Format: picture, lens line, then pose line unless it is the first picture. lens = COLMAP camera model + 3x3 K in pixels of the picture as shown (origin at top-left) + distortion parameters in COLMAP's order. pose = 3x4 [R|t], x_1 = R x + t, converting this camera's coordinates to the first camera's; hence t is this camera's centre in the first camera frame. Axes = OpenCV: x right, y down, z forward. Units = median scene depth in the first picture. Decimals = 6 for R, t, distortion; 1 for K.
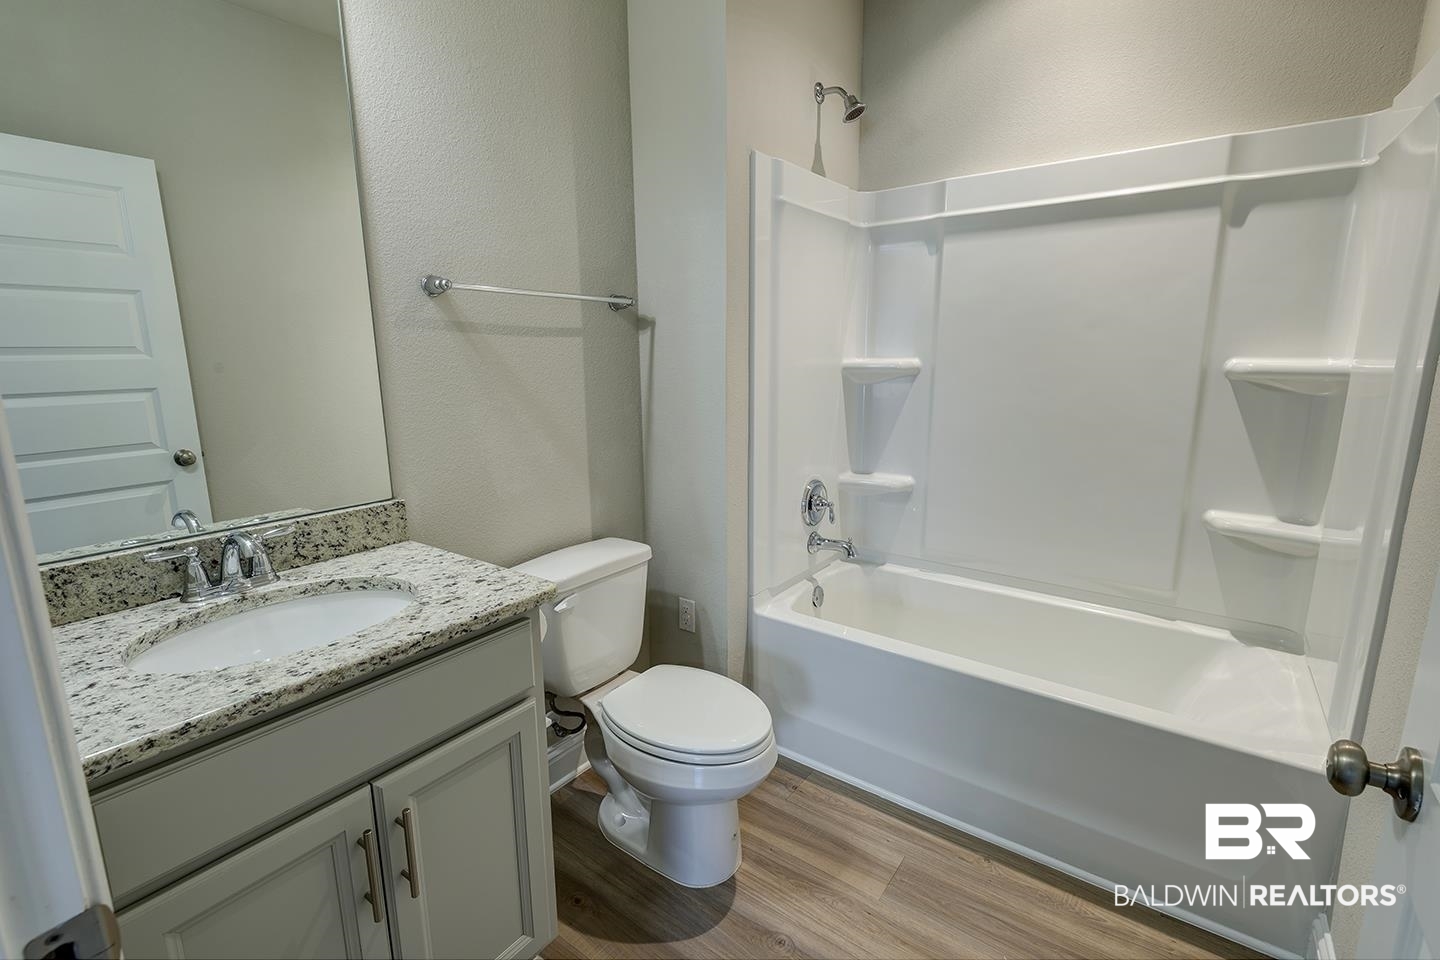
lens RADIAL K [[650.0, 0, 724.9], [0, 650.0, 480.7], [0, 0, 1]] dist [0.027763, -0.016988]
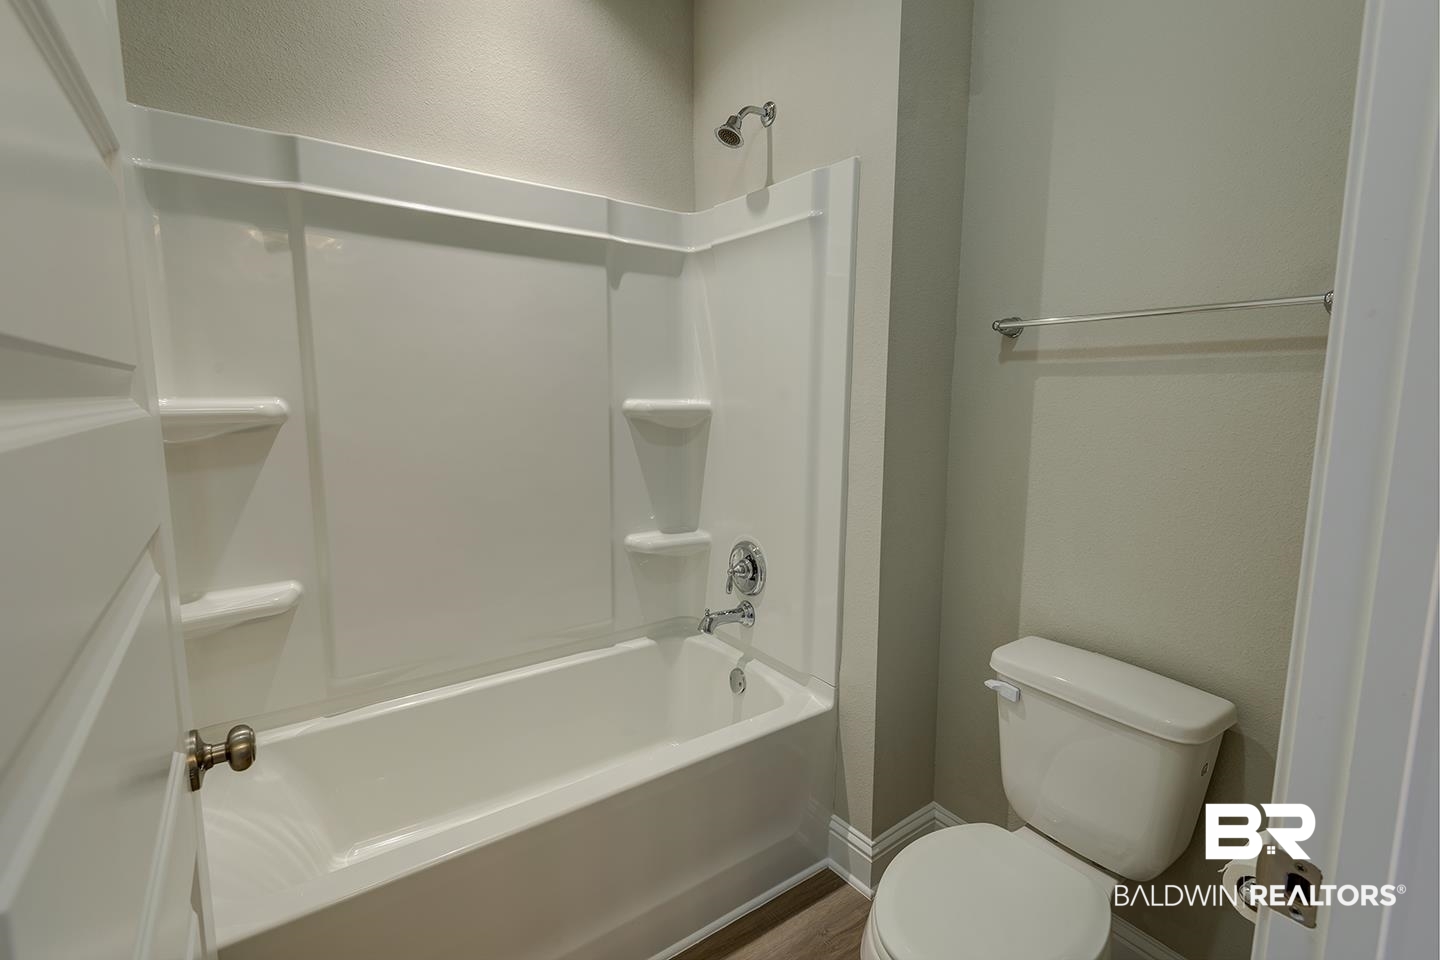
lens RADIAL K [[650.0, 0, 724.9], [0, 650.0, 480.7], [0, 0, 1]] dist [0.027763, -0.016988]
pose [[0.302458, -0.116653, 0.945997, -0.240634], [0.182968, 0.981131, 0.062486, -0.086281], [-0.935437, 0.154188, 0.318095, 0.495468]]
